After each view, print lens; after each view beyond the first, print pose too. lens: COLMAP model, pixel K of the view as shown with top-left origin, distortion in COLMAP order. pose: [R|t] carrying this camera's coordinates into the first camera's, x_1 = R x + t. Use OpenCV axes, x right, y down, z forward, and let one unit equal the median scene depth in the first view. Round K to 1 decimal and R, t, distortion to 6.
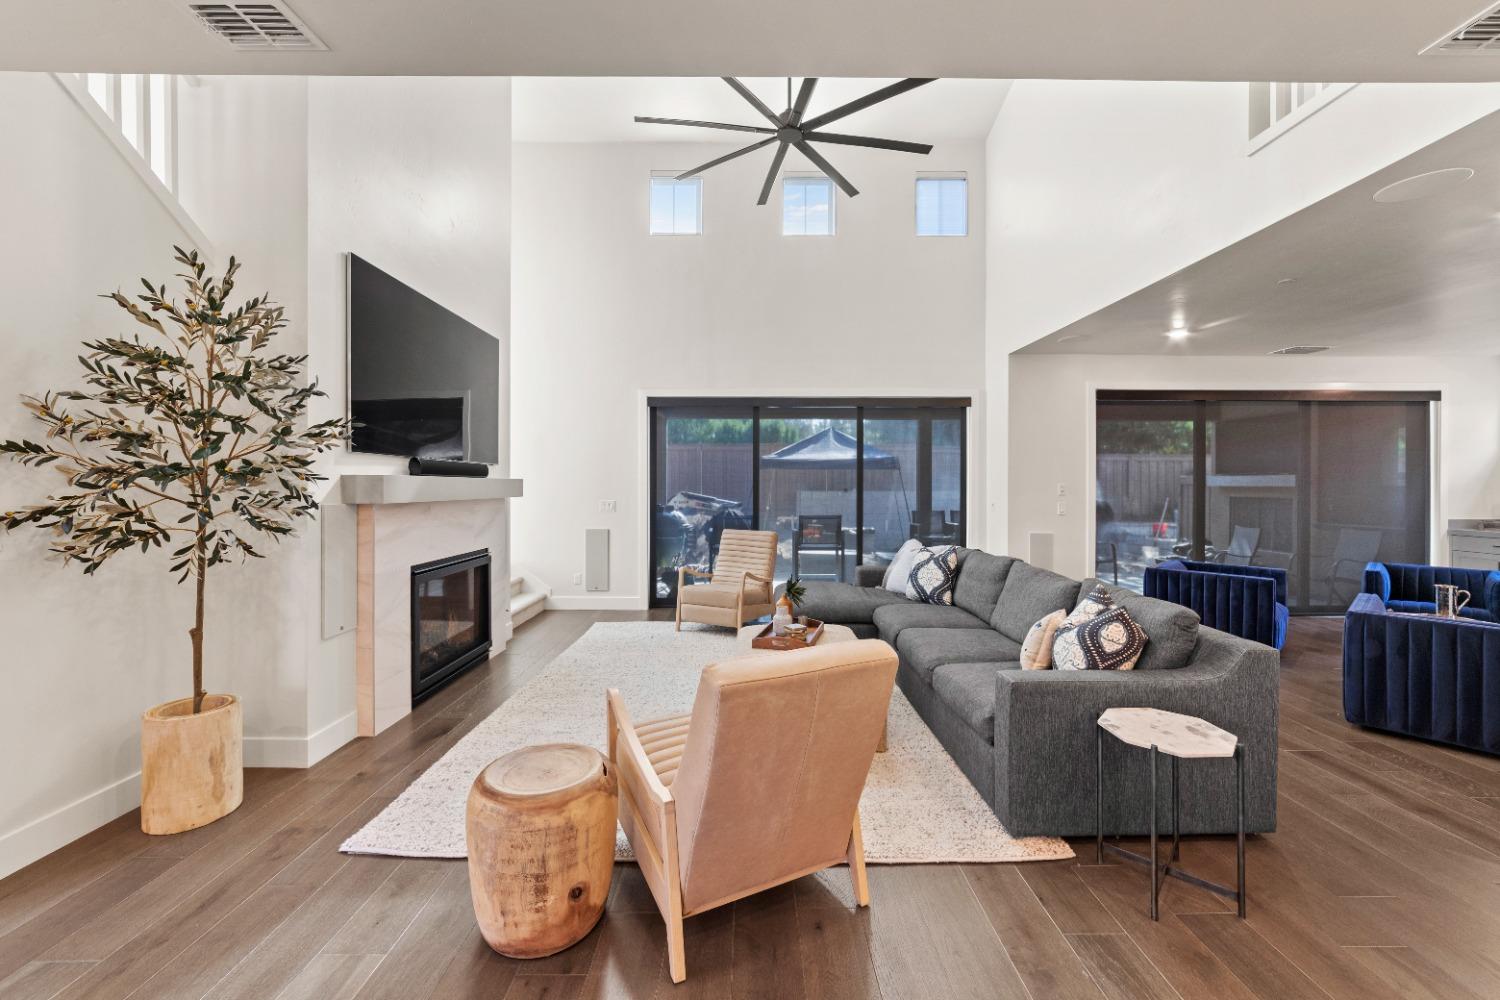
lens RADIAL K [[585.8, 0, 756.6], [0, 585.8, 488.0], [0, 0, 1]] dist [-0.013847, 0.004390]
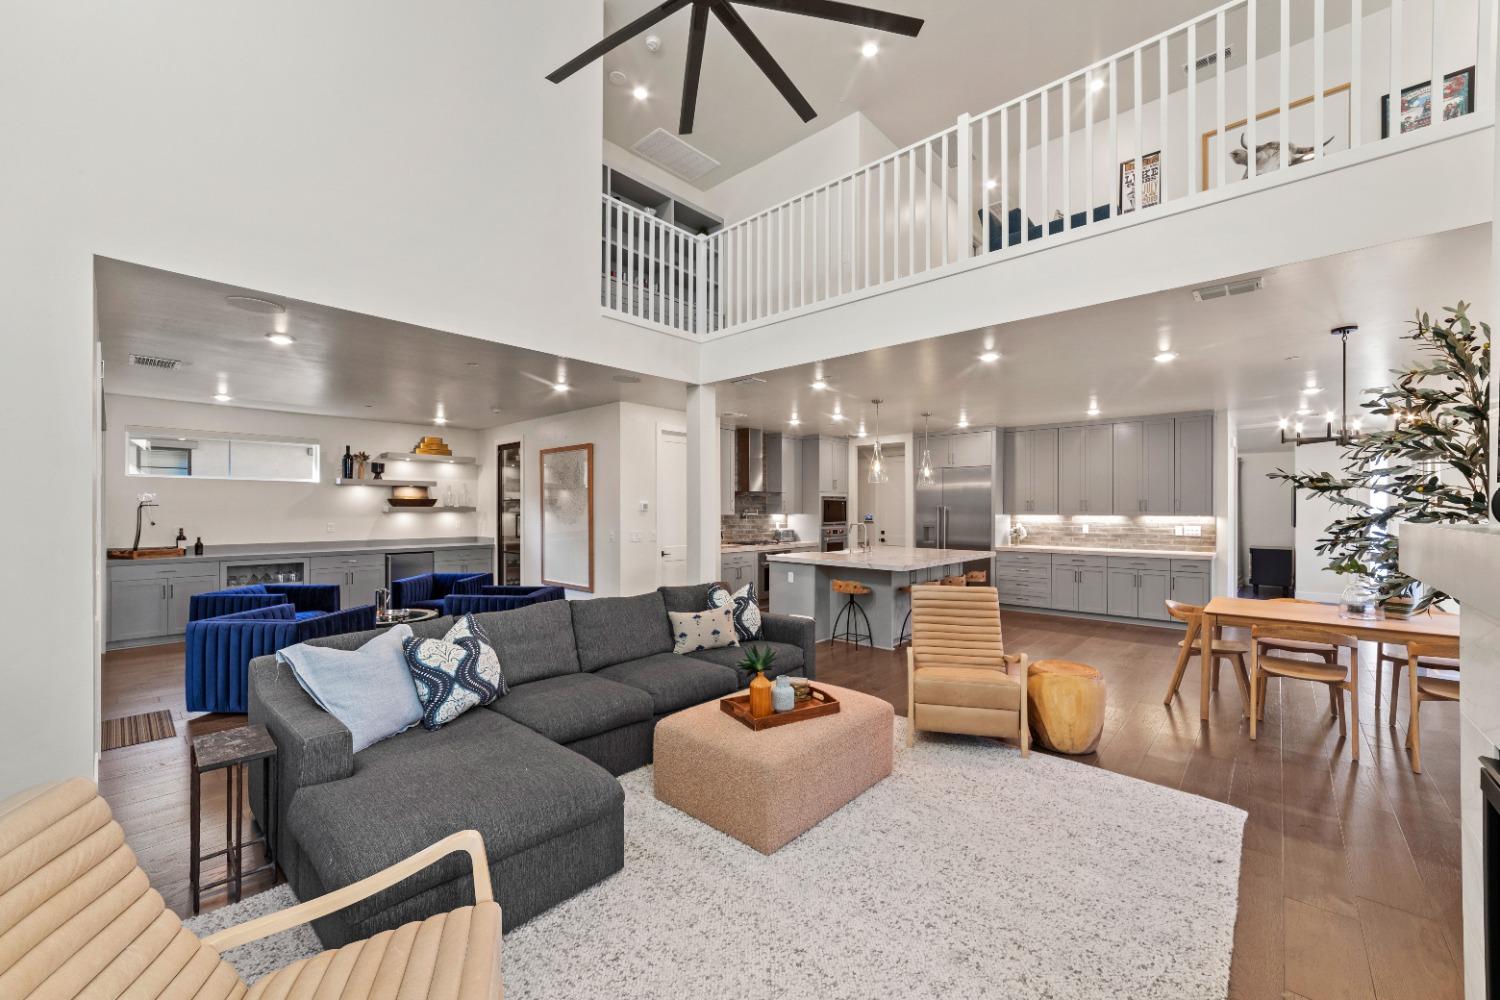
lens RADIAL K [[585.8, 0, 749.1], [0, 585.8, 507.5], [0, 0, 1]] dist [-0.013847, 0.004390]
pose [[-0.731230, 0.000563, 0.682131, -0.565960], [0.001564, 0.999998, 0.000851, -0.038521], [-0.682129, 0.001689, -0.731230, 1.952554]]
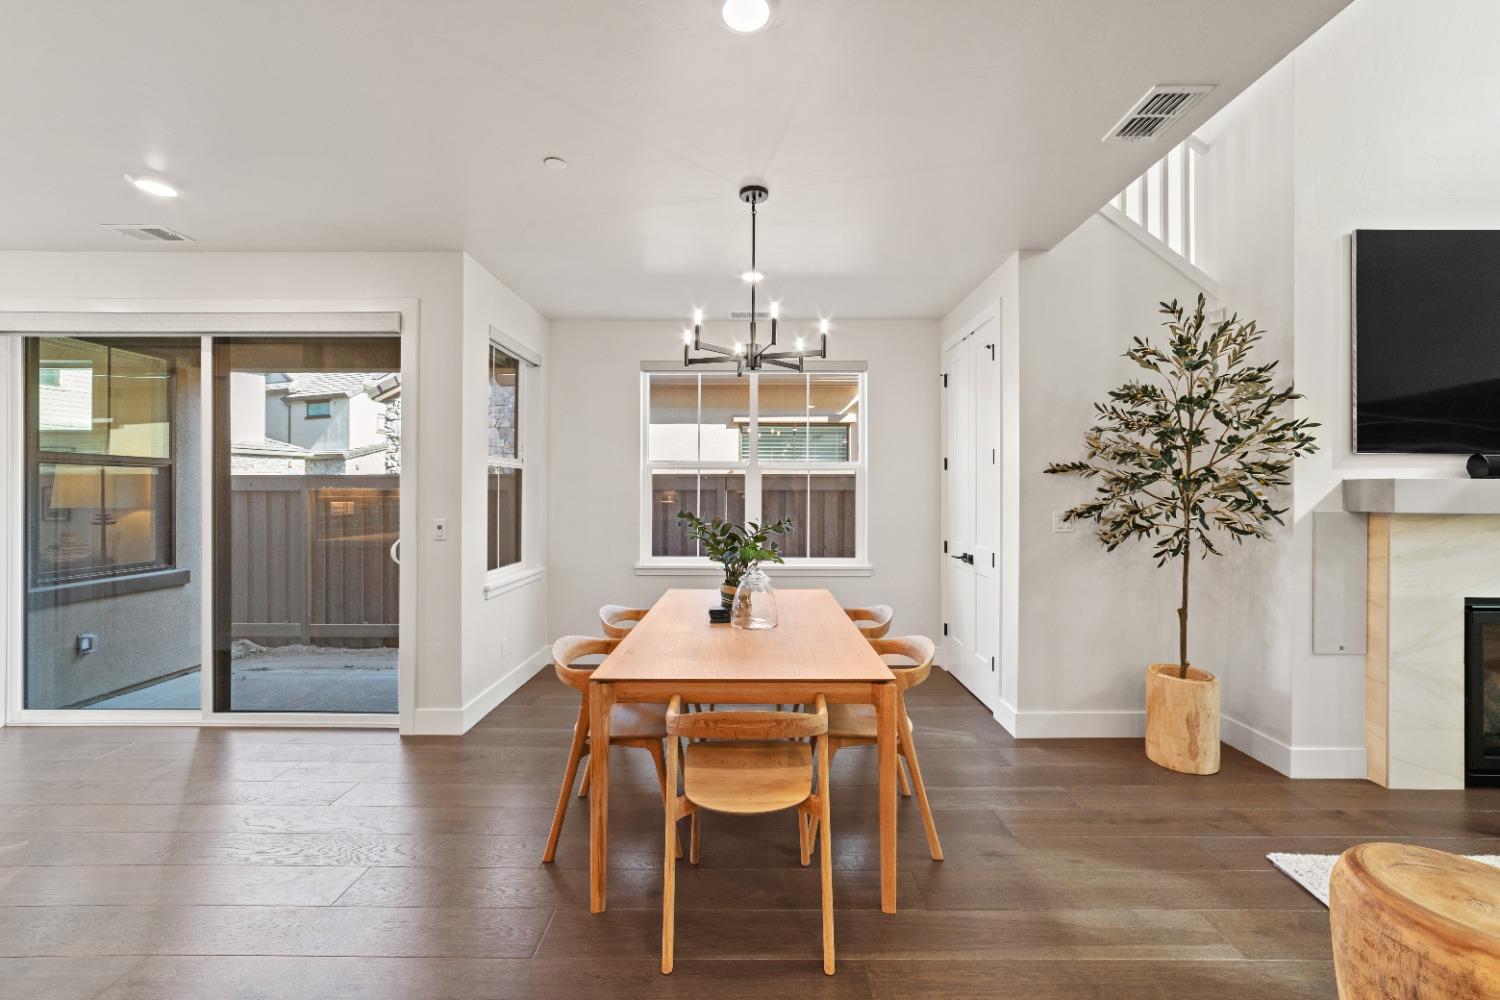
lens RADIAL K [[585.8, 0, 750.0], [0, 585.8, 492.6], [0, 0, 1]] dist [-0.013847, 0.004390]
pose [[-0.017568, -0.001577, -0.999844, 0.212447], [-0.008312, 0.999964, -0.001431, 0.006972], [0.999811, 0.008286, -0.017581, 0.091996]]
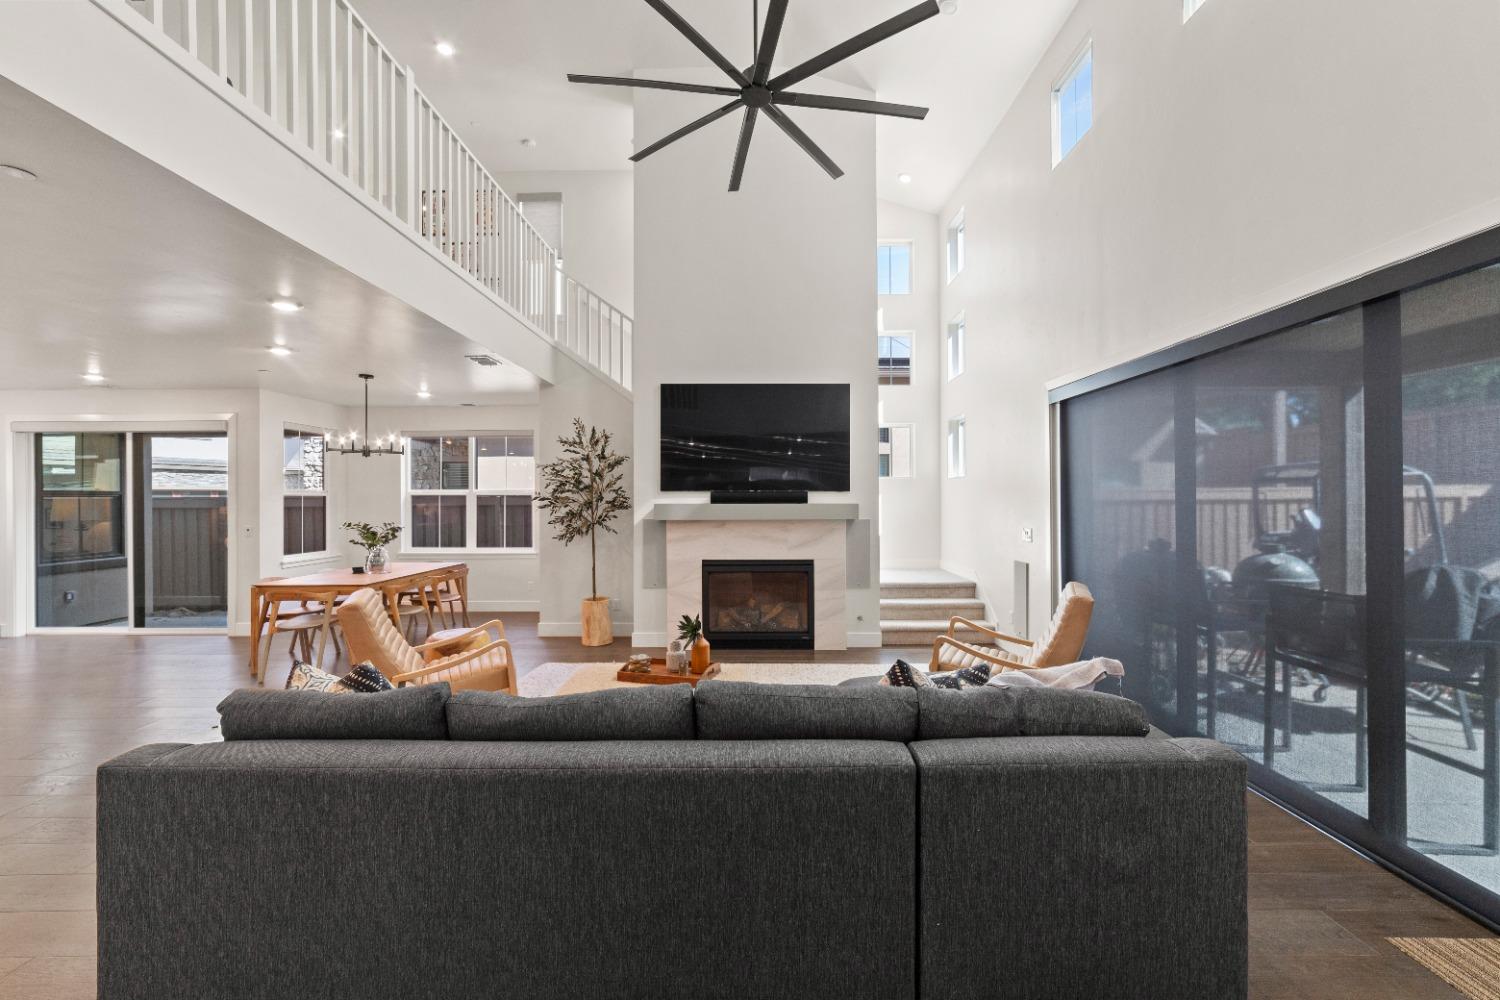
lens RADIAL K [[585.8, 0, 746.8], [0, 585.8, 495.2], [0, 0, 1]] dist [-0.013847, 0.004390]
pose [[-0.025521, -0.006805, -0.999651, 1.202906], [-0.001208, 0.999976, -0.006777, -0.038635], [0.999674, 0.001034, -0.025528, 1.363831]]
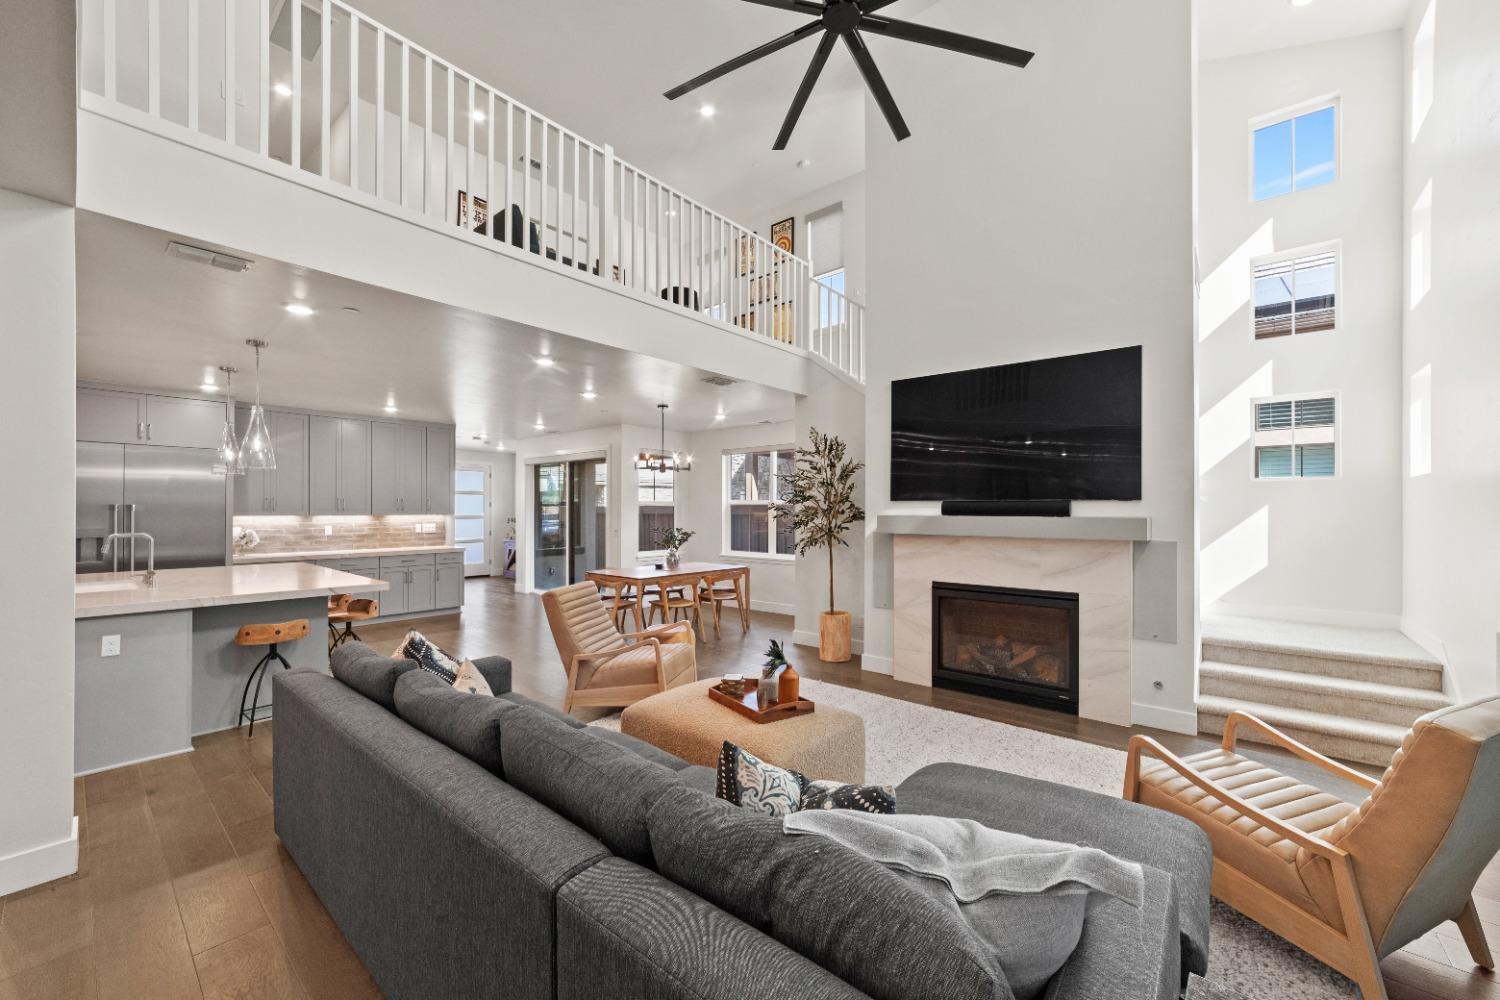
lens RADIAL K [[585.8, 0, 748.1], [0, 585.8, 507.9], [0, 0, 1]] dist [-0.013847, 0.004390]
pose [[-0.659114, -0.004240, -0.752031, 0.860753], [-0.006586, 0.999978, 0.000134, -0.041462], [0.752014, 0.005042, -0.659127, 1.854187]]
